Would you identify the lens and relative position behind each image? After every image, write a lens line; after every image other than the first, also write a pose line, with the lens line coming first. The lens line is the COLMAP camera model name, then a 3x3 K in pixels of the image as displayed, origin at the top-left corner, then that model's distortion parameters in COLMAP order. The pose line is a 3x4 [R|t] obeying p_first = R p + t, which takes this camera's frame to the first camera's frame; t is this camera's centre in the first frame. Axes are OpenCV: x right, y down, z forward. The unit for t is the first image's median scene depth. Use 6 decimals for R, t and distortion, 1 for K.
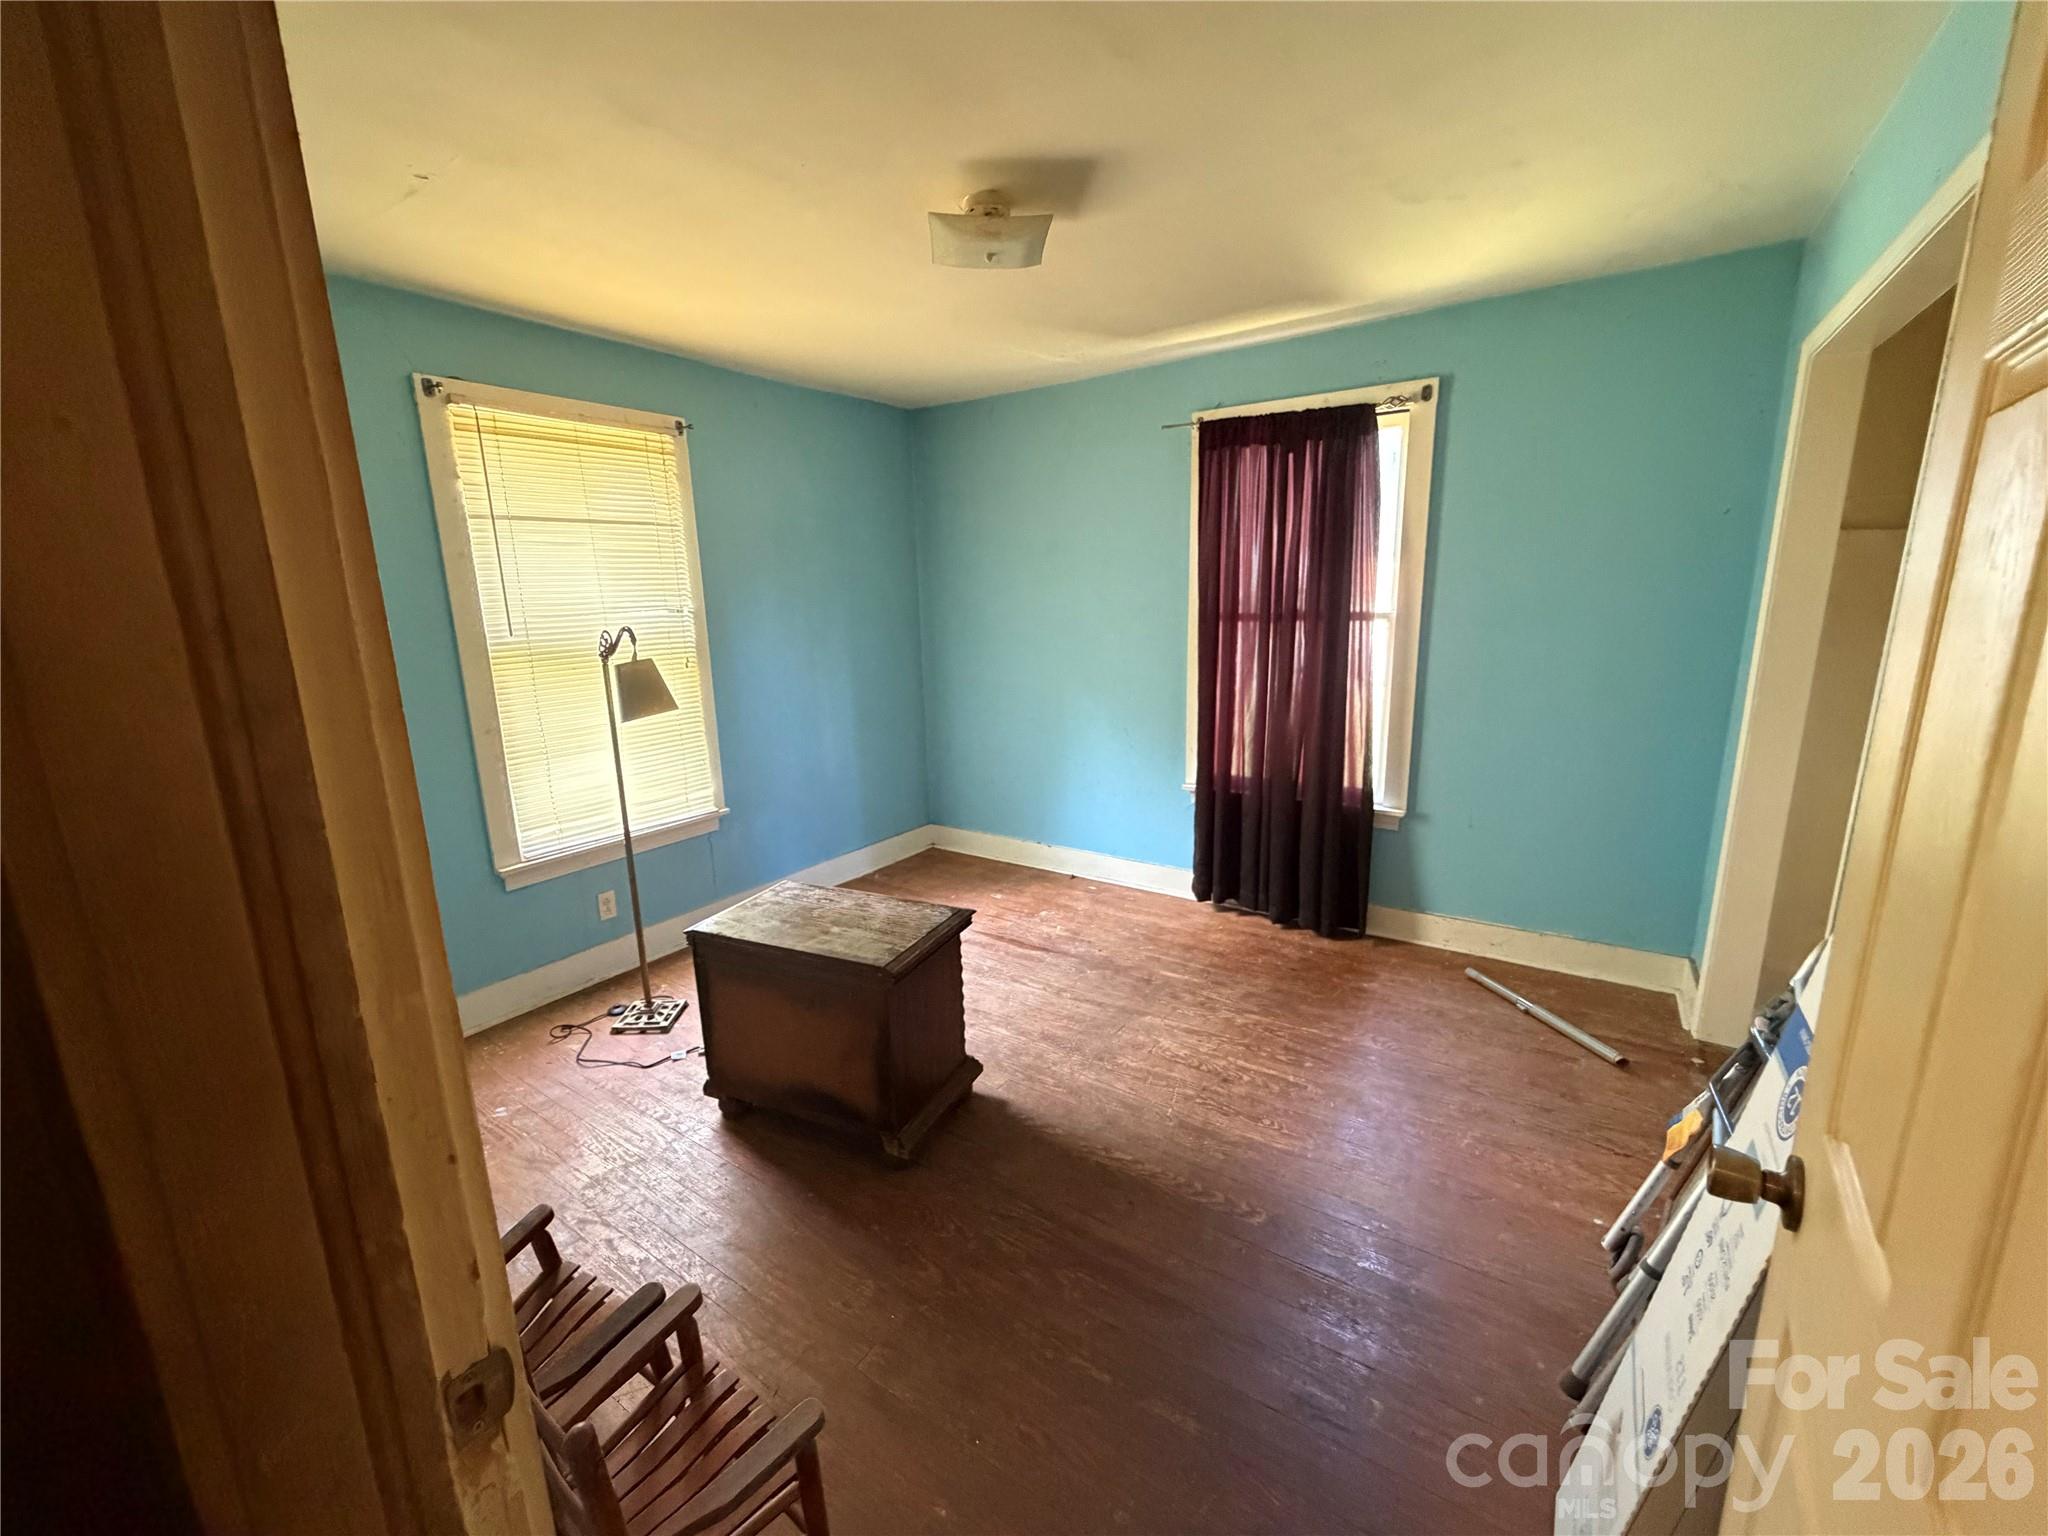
lens RADIAL K [[818.9, 0, 1010.2], [0, 818.9, 760.7], [0, 0, 1]] dist [0.001709, -0.000878]
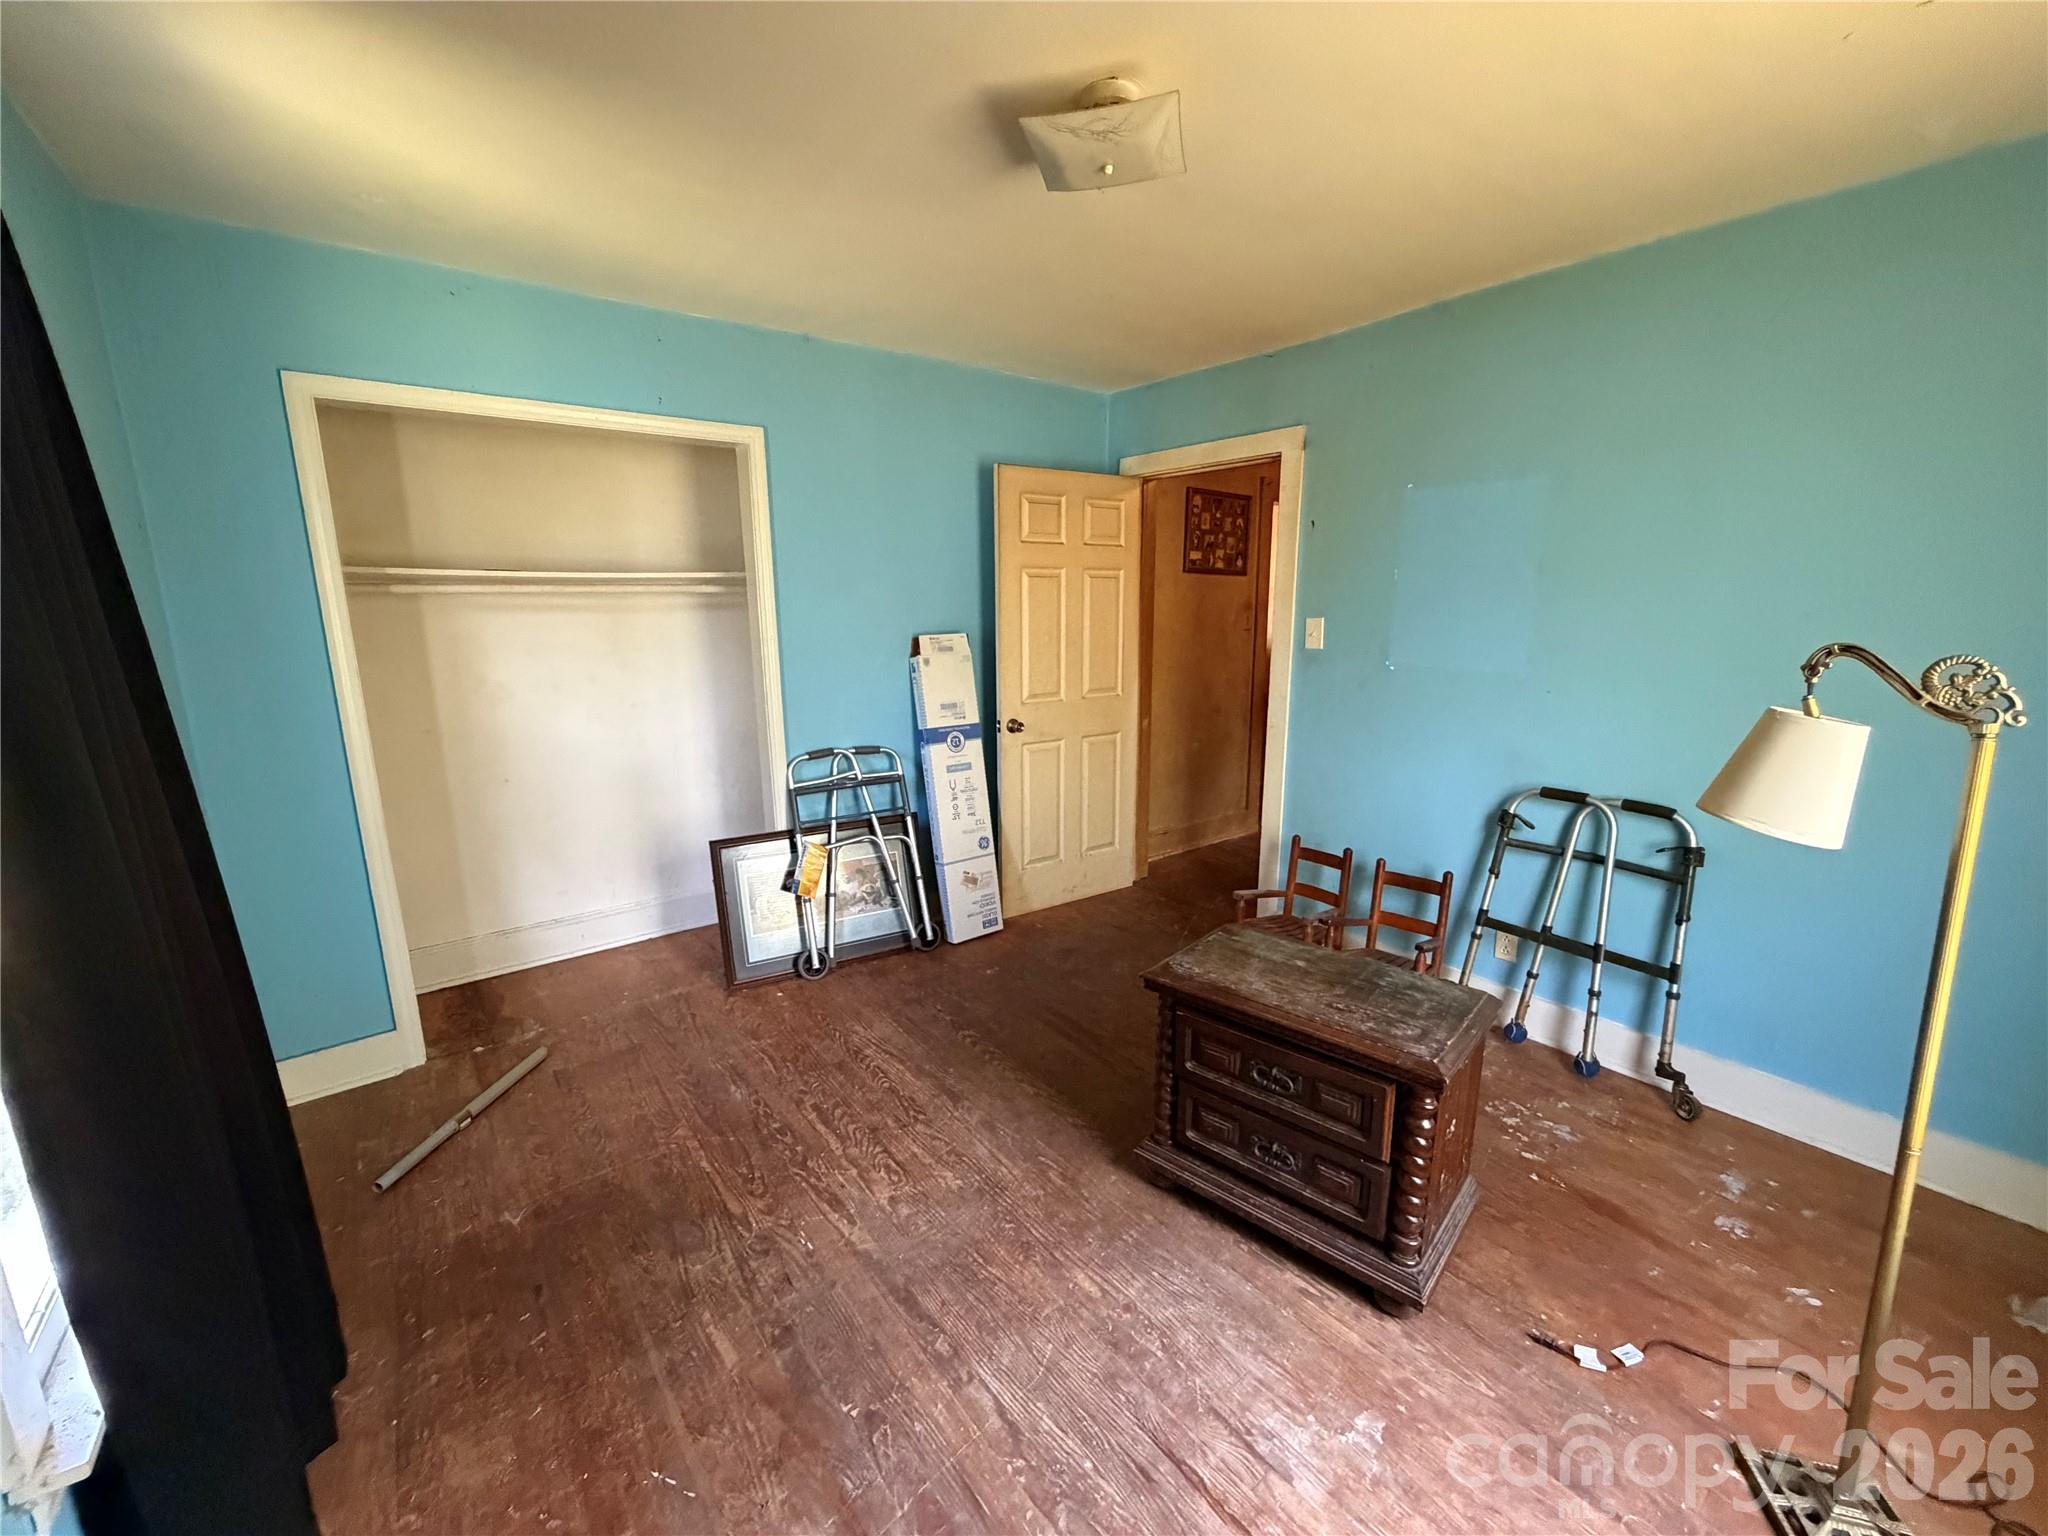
lens RADIAL K [[818.9, 0, 1029.3], [0, 818.9, 765.3], [0, 0, 1]] dist [0.001709, -0.000878]
pose [[-0.955465, -0.024373, 0.294095, -0.163918], [0.094420, 0.918947, 0.382912, -0.321141], [-0.279590, 0.393627, -0.875721, 1.567739]]
